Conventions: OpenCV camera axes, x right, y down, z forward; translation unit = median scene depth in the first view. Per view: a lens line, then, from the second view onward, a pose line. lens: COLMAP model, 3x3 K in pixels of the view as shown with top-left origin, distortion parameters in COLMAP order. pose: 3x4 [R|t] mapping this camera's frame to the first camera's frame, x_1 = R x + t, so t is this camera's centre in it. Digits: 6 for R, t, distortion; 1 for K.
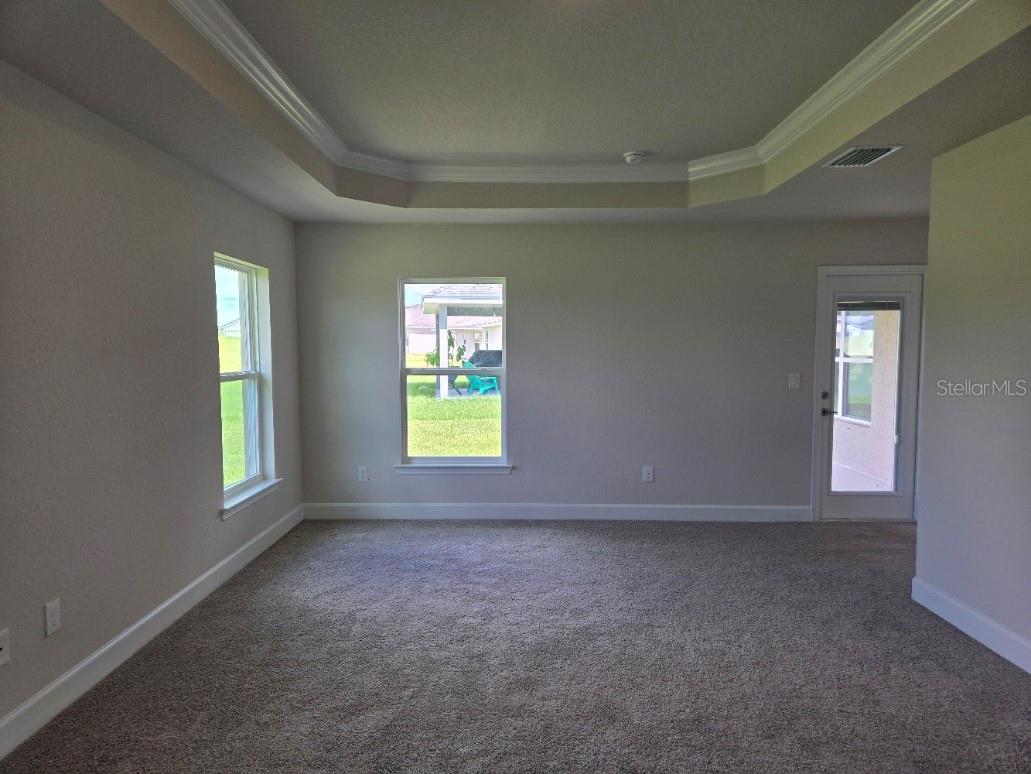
lens RADIAL K [[689.1, 0, 515.8], [0, 689.1, 392.6], [0, 0, 1]] dist [0.038936, -0.019769]
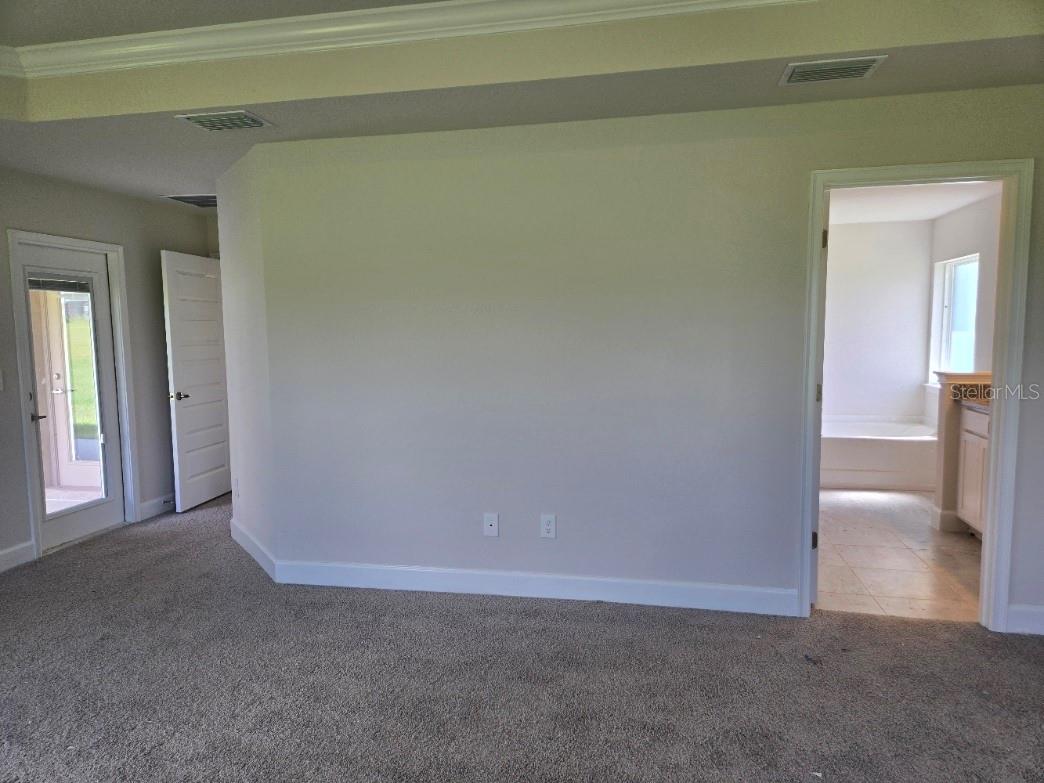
lens RADIAL K [[697.8, 0, 519.7], [0, 697.8, 392.4], [0, 0, 1]] dist [0.038936, -0.019769]
pose [[0.209519, -0.089917, 0.973662, -0.218969], [0.077383, 0.994164, 0.075159, -0.018049], [-0.974738, 0.059598, 0.215254, 0.288756]]
